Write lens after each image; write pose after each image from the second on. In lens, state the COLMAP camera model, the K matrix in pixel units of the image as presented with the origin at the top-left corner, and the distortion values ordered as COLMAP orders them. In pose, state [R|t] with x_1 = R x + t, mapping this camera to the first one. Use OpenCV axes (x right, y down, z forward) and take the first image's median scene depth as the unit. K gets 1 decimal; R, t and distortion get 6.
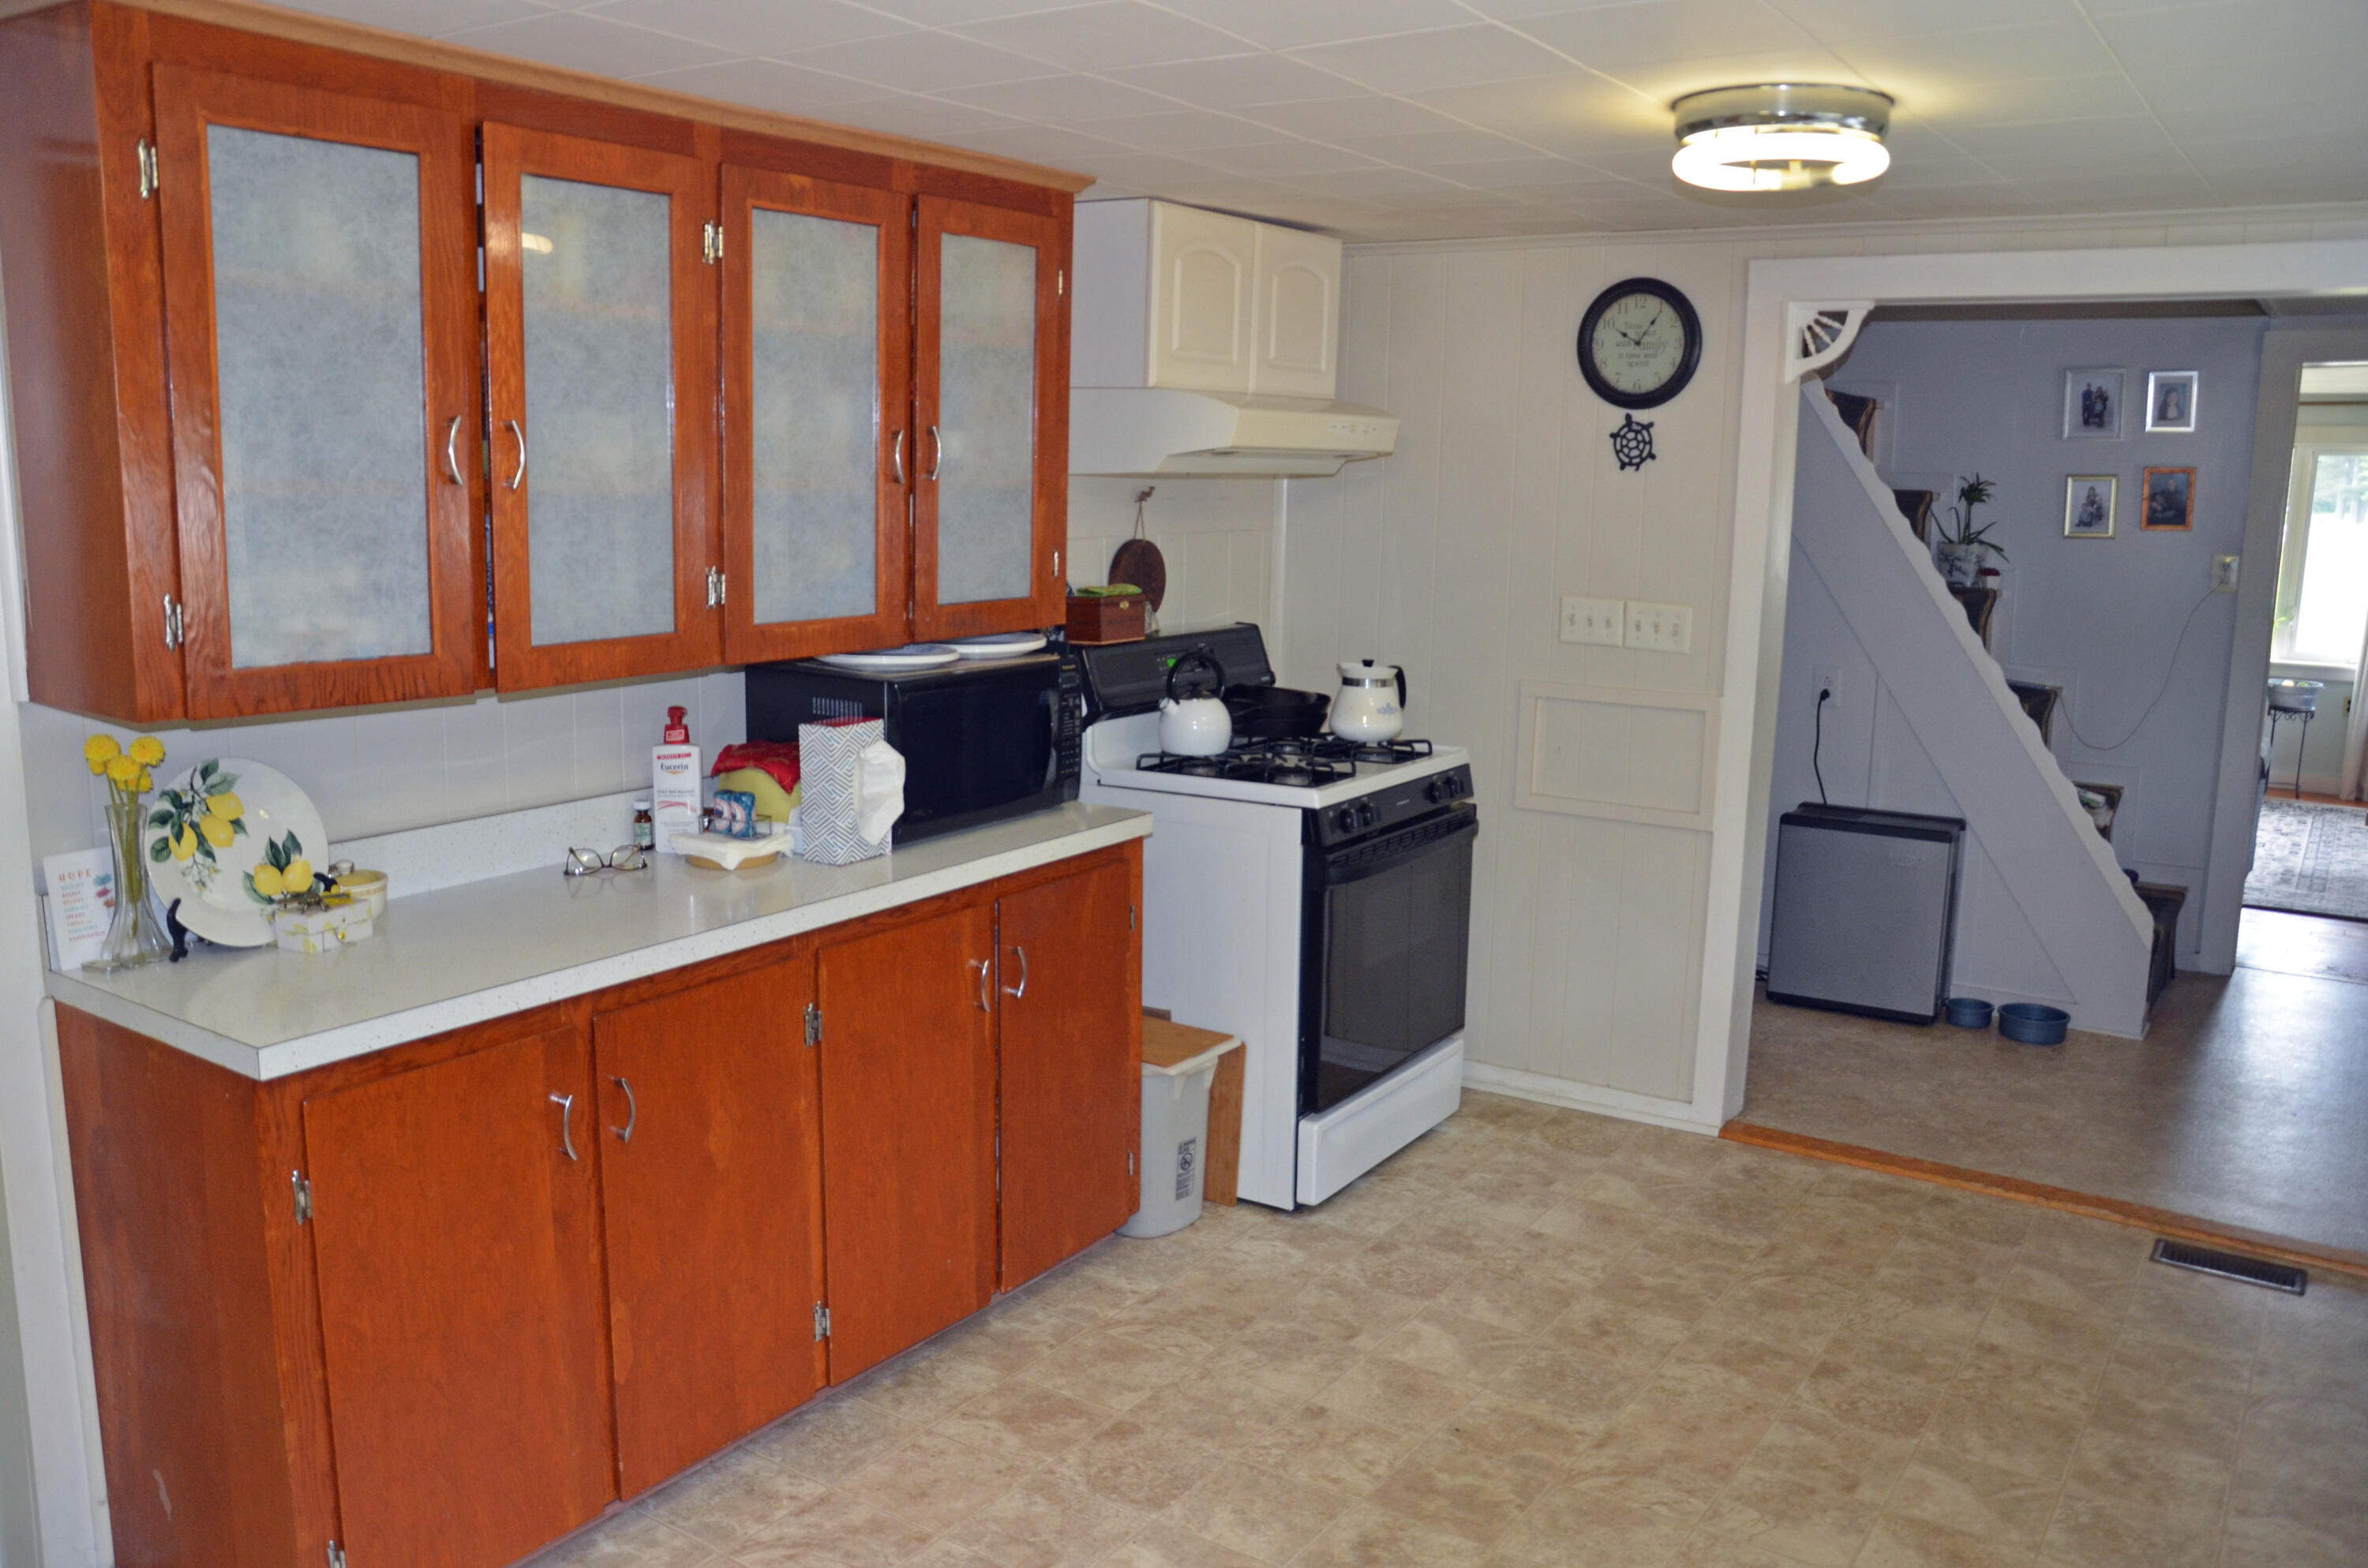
lens RADIAL K [[1933.9, 0, 1184.0], [0, 1933.9, 784.0], [0, 0, 1]] dist [-0.158256, 0.156114]
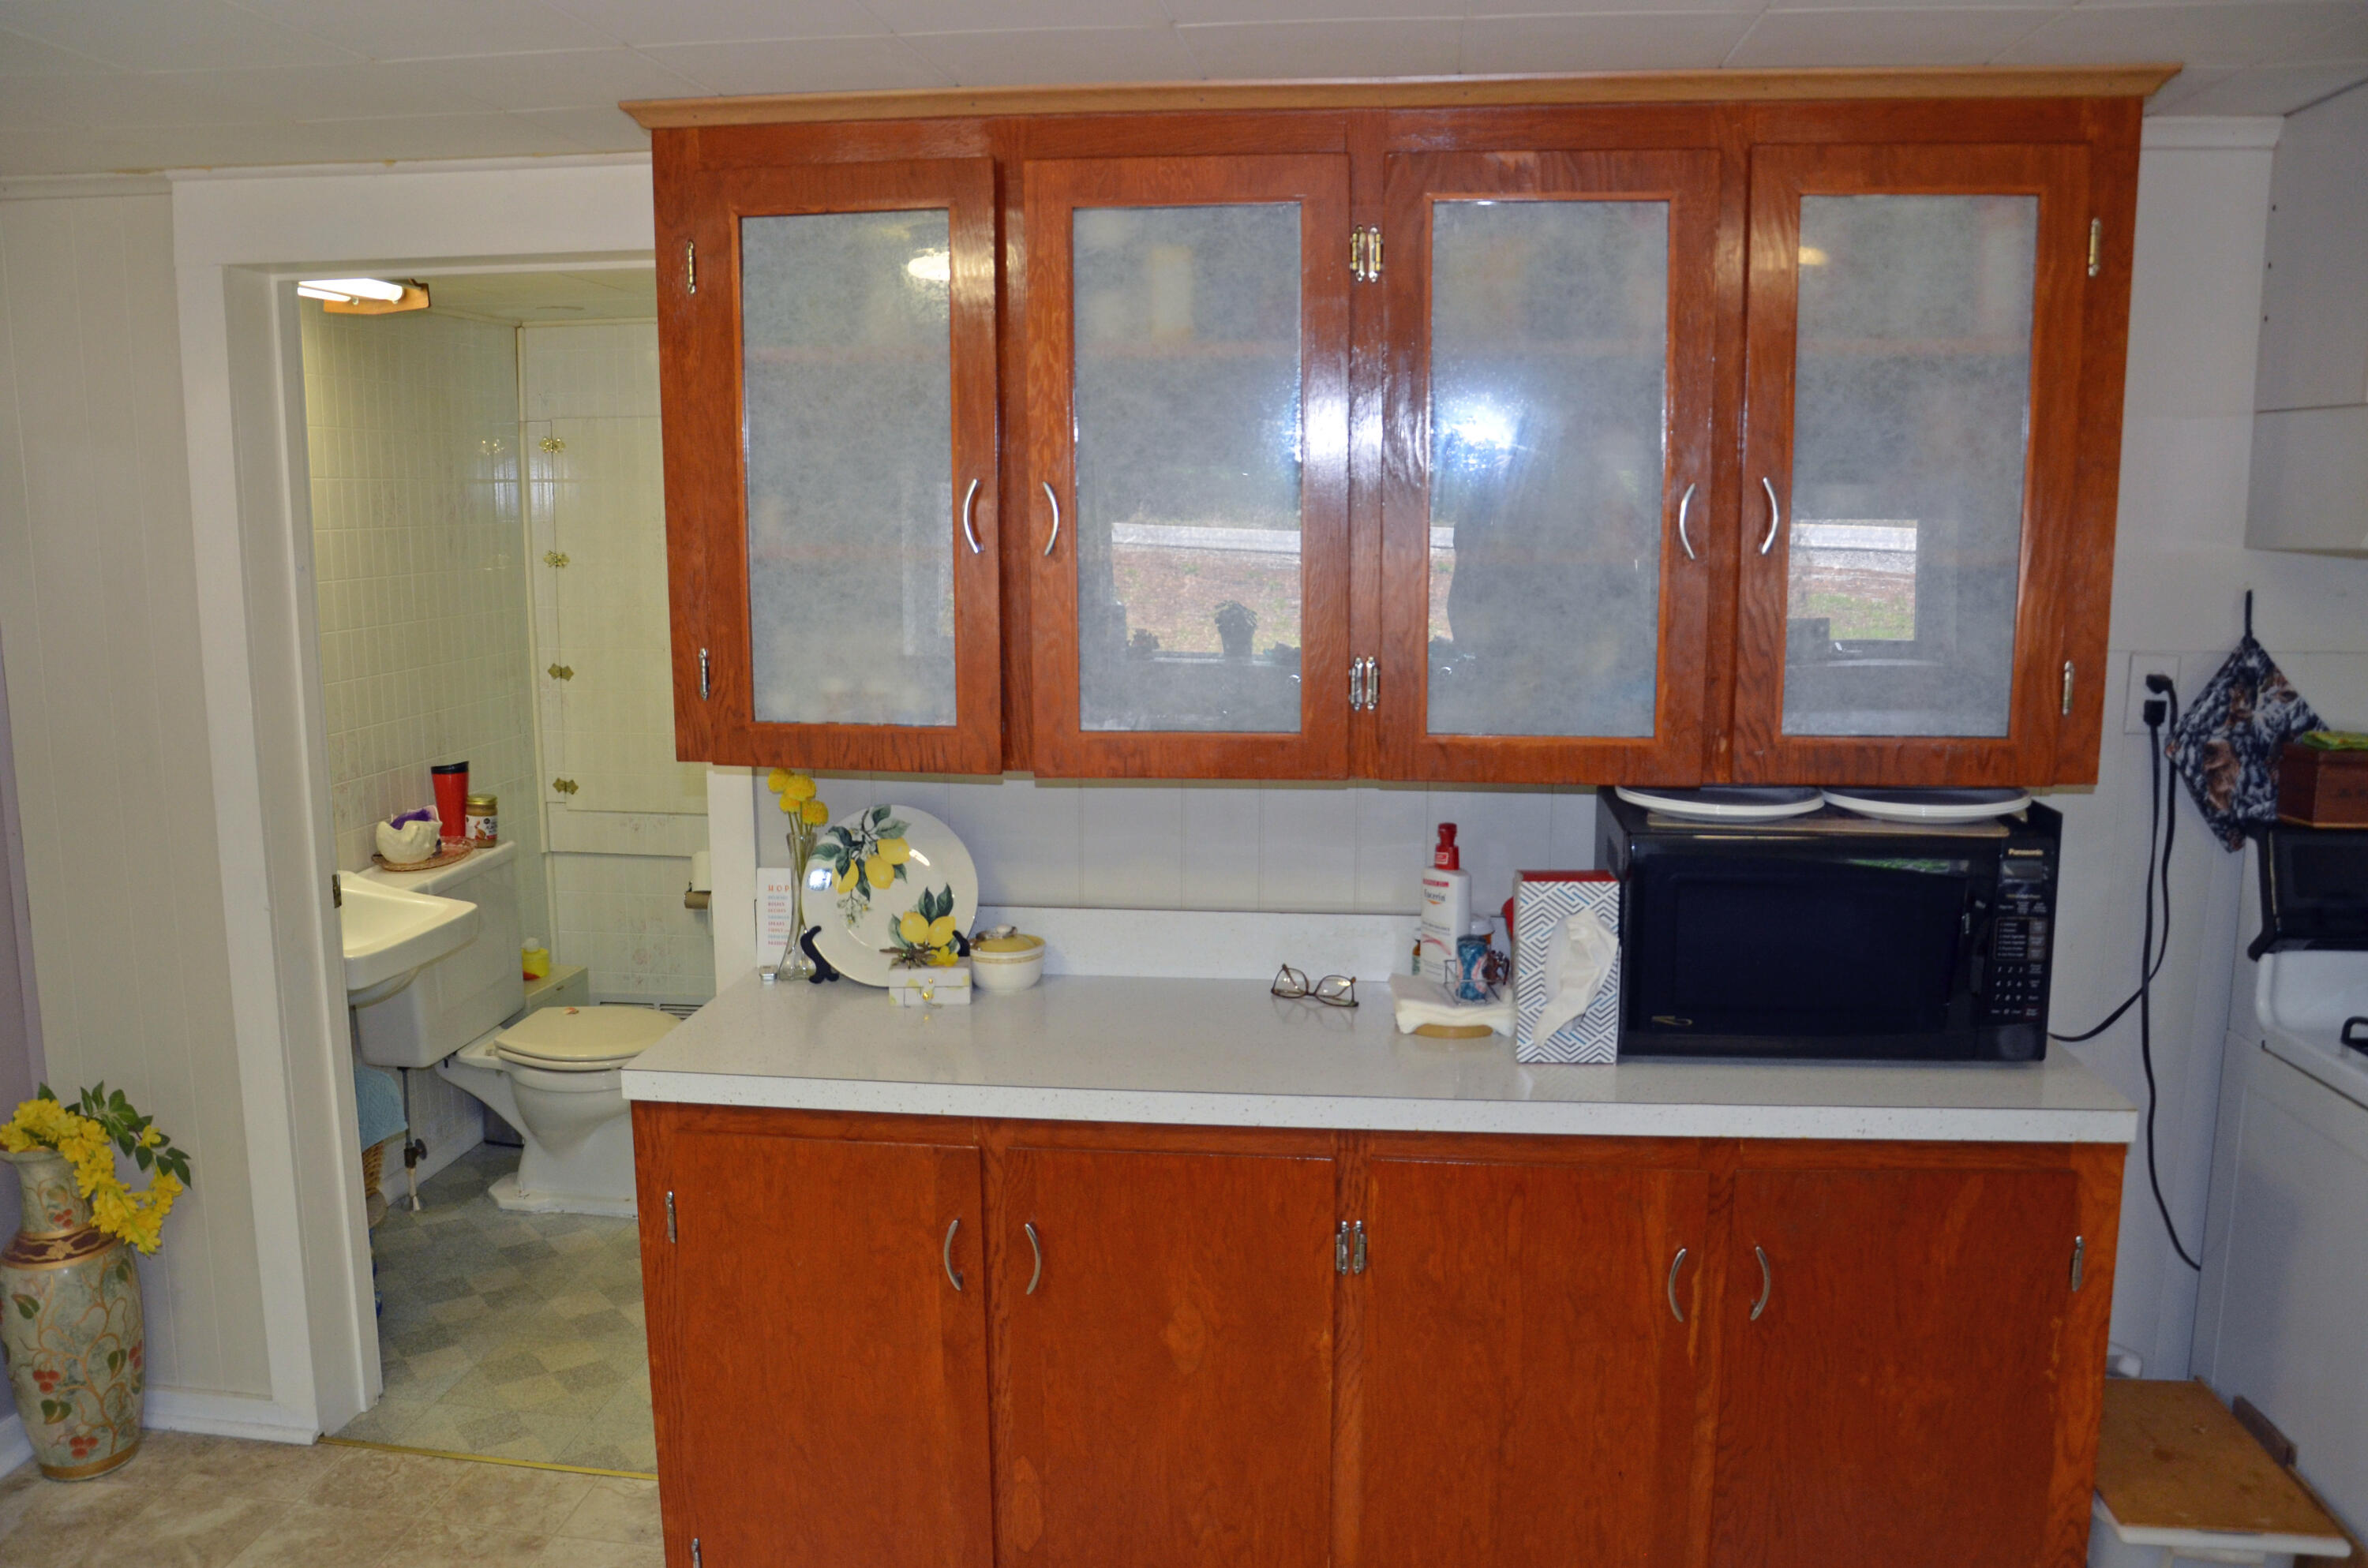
lens RADIAL K [[1933.9, 0, 1184.0], [0, 1933.9, 784.0], [0, 0, 1]] dist [-0.158256, 0.156114]
pose [[0.435019, 0.121638, -0.892168, 0.514753], [-0.138390, 0.988093, 0.067238, -0.119218], [0.889723, 0.094218, 0.446672, 0.653554]]
